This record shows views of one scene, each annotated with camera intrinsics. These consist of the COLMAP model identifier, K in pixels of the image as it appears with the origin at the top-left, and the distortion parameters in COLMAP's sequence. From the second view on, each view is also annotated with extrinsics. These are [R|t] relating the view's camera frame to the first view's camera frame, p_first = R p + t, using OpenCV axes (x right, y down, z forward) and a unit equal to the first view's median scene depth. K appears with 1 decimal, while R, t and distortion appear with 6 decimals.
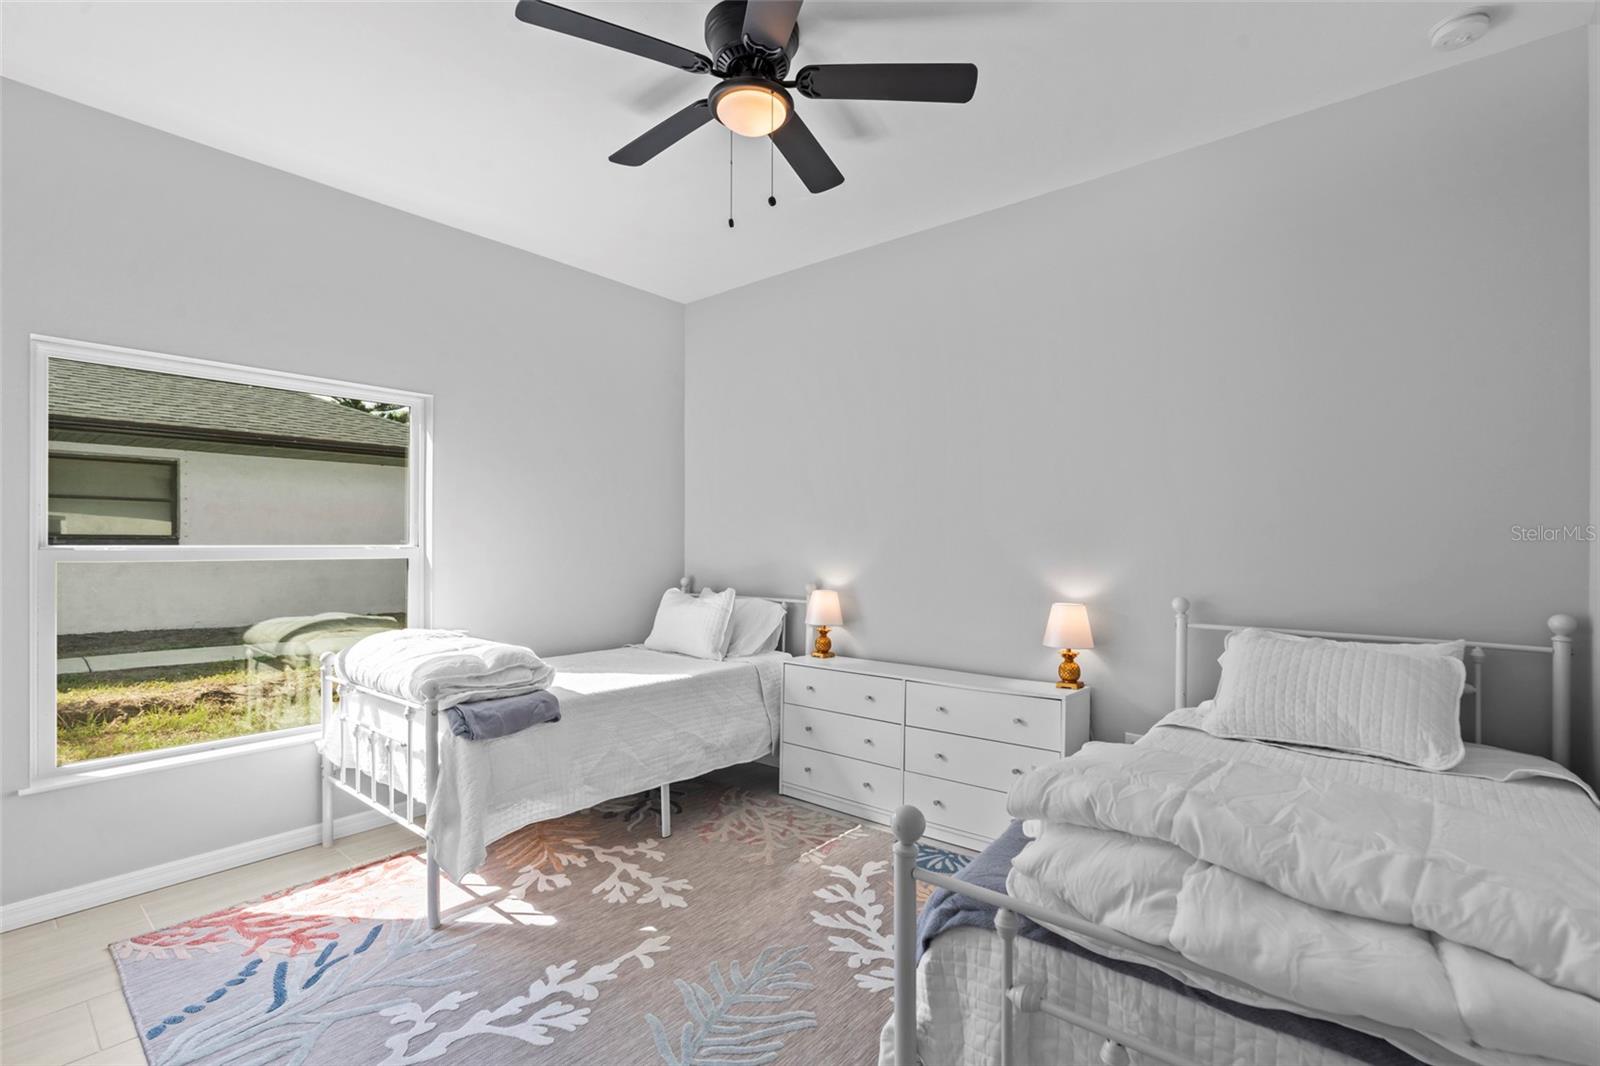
lens RADIAL K [[718.1, 0, 797.9], [0, 718.1, 538.1], [0, 0, 1]] dist [-0.008524, 0.003458]
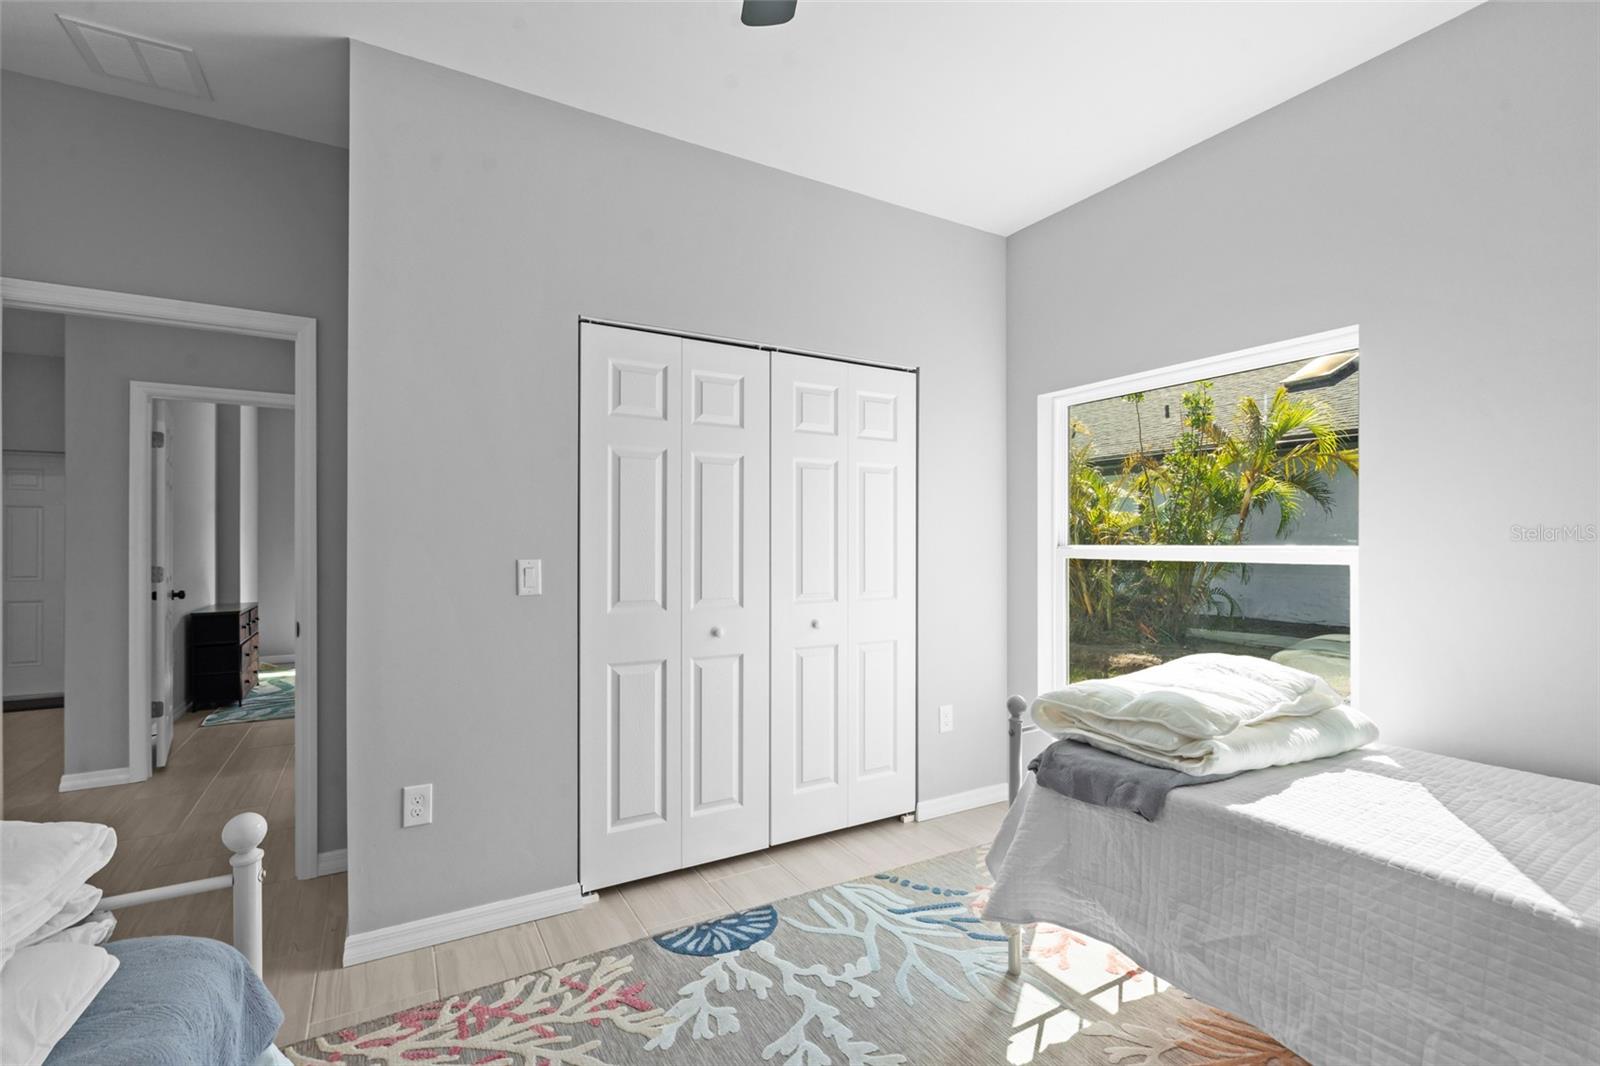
lens RADIAL K [[718.1, 0, 796.5], [0, 718.1, 537.2], [0, 0, 1]] dist [-0.008524, 0.003458]
pose [[-0.323510, -0.002166, -0.946222, 0.491374], [0.002527, 0.999992, -0.003153, 0.002462], [0.946222, -0.003411, -0.323501, 1.188726]]
